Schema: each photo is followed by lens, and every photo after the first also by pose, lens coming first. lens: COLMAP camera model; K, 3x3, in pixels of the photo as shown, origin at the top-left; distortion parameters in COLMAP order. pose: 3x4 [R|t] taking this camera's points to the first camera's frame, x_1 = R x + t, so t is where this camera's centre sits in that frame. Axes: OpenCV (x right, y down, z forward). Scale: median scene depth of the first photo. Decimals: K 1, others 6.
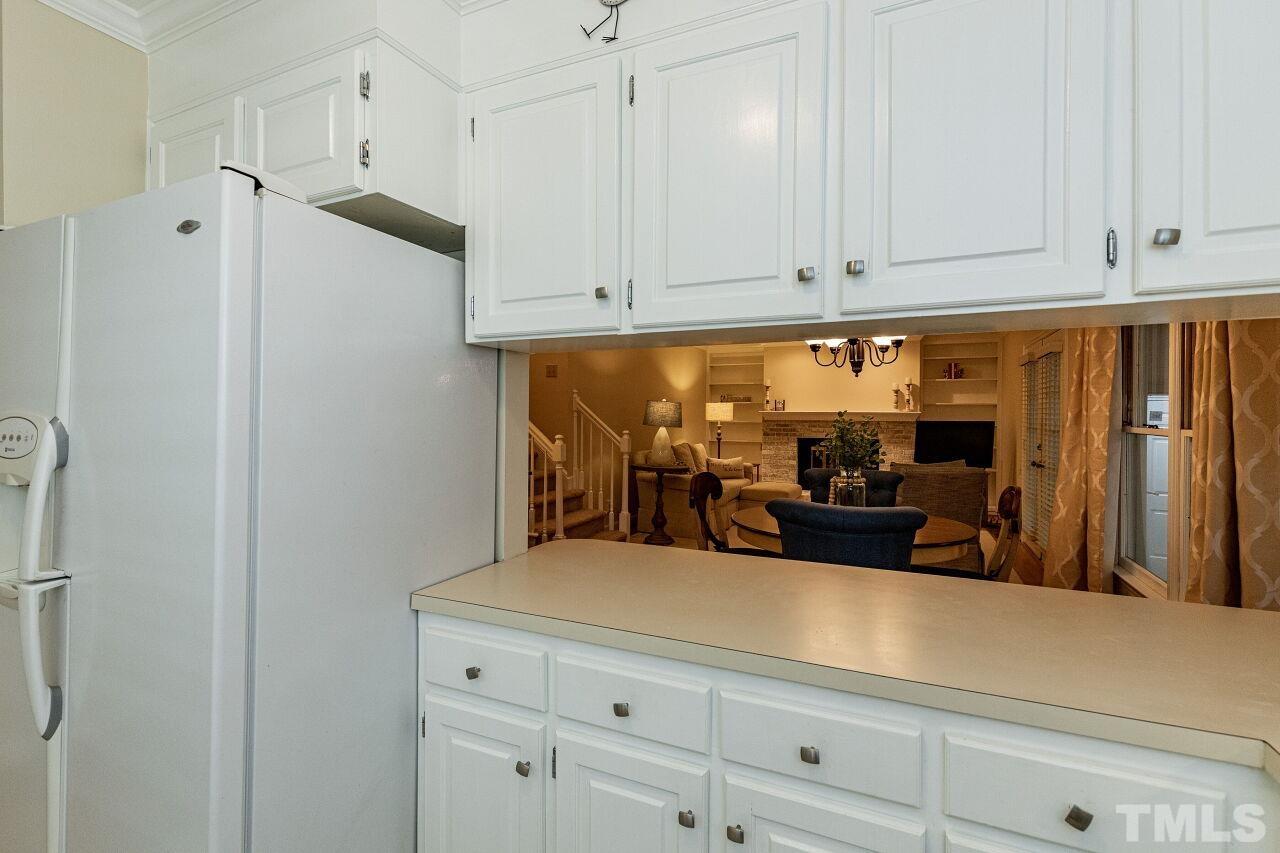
lens RADIAL K [[575.2, 0, 640.0], [0, 575.2, 426.5], [0, 0, 1]] dist [0.000641, 0.000268]
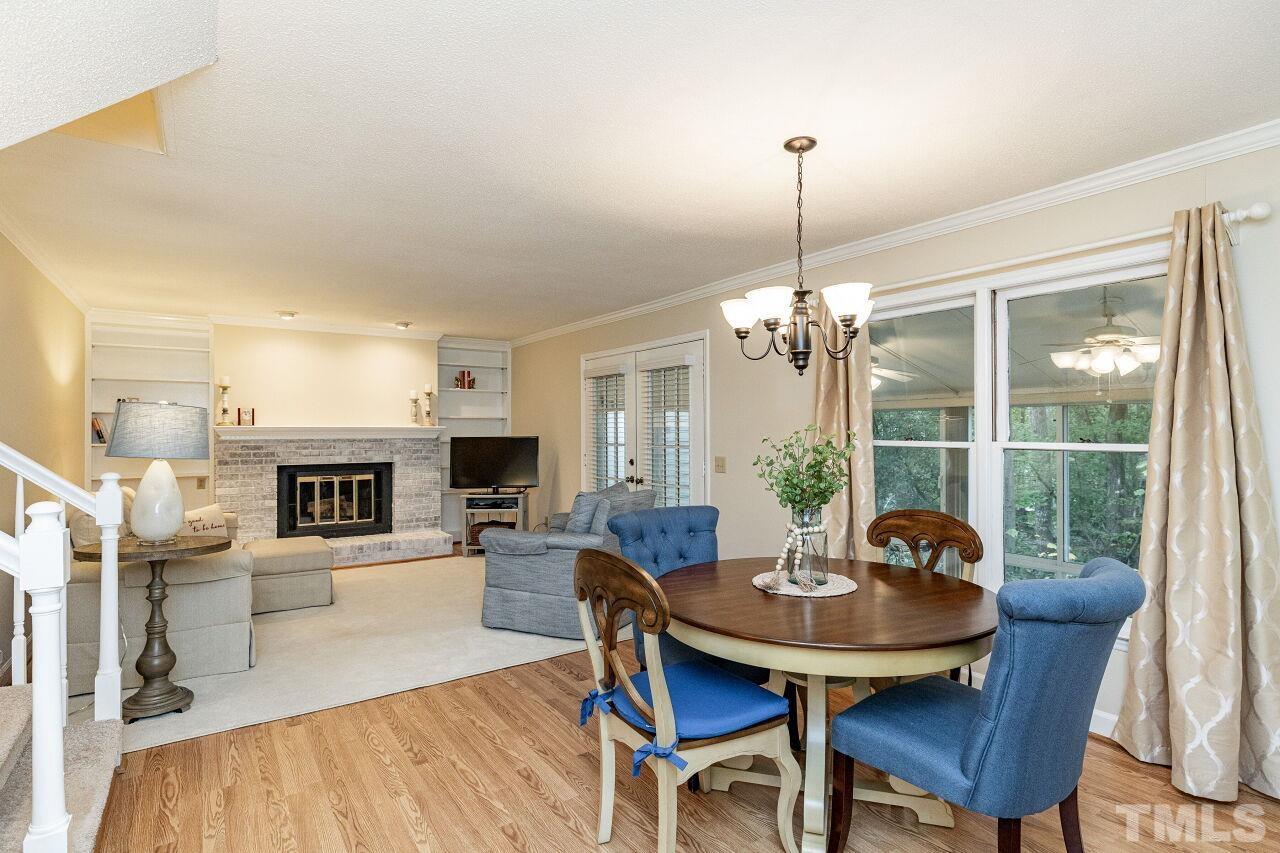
lens RADIAL K [[618.5, 0, 640.0], [0, 618.5, 426.5], [0, 0, 1]] dist [0.003011, 0.000816]
pose [[0.517484, -0.002354, 0.855690, -0.131853], [0.024732, 0.999620, -0.012207, -0.007062], [-0.855335, 0.027479, 0.517346, 0.278618]]
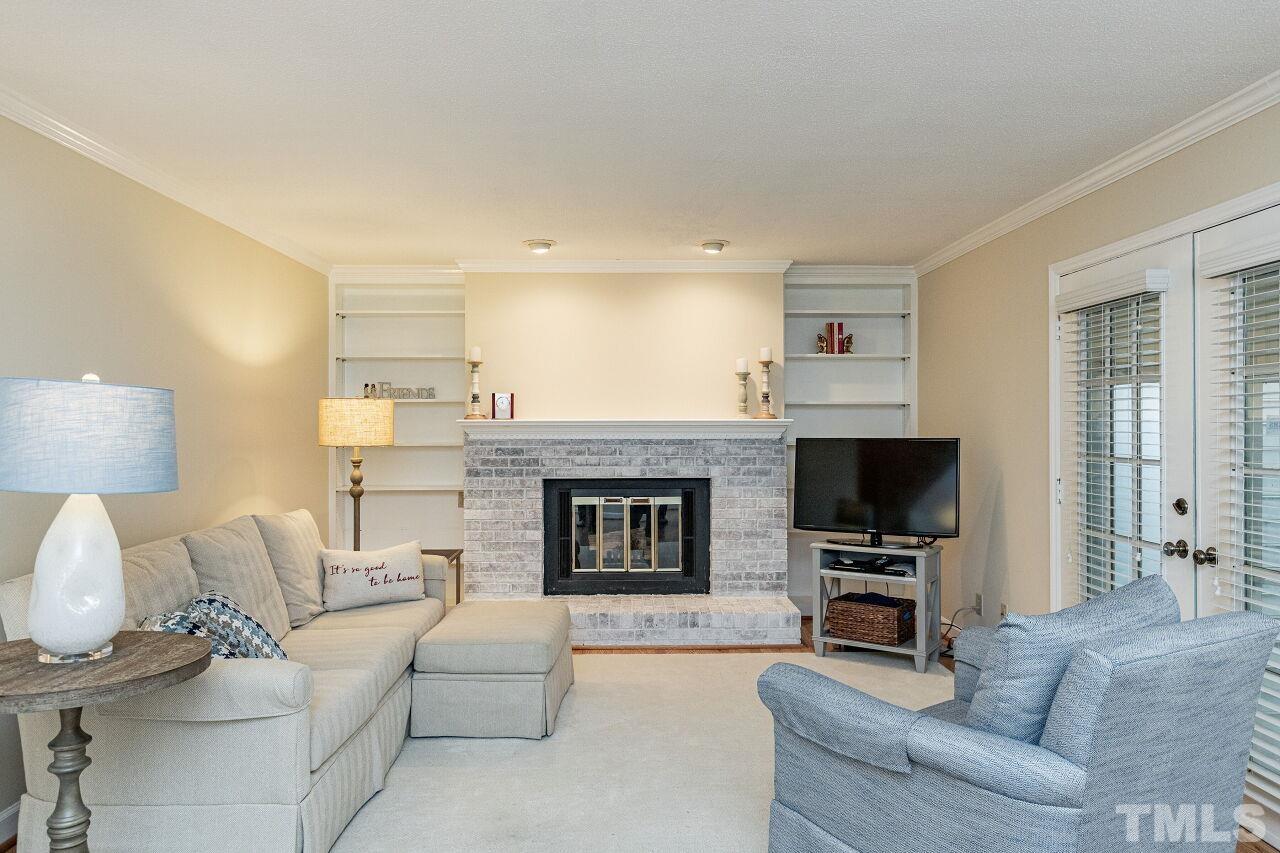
lens RADIAL K [[828.6, 0, 640.0], [0, 828.6, 426.5], [0, 0, 1]] dist [-0.002238, 0.001767]
pose [[0.902660, -0.010567, 0.430225, 0.069628], [0.017626, 0.999767, -0.012427, -0.012345], [-0.429993, 0.018800, 0.902636, 0.409729]]
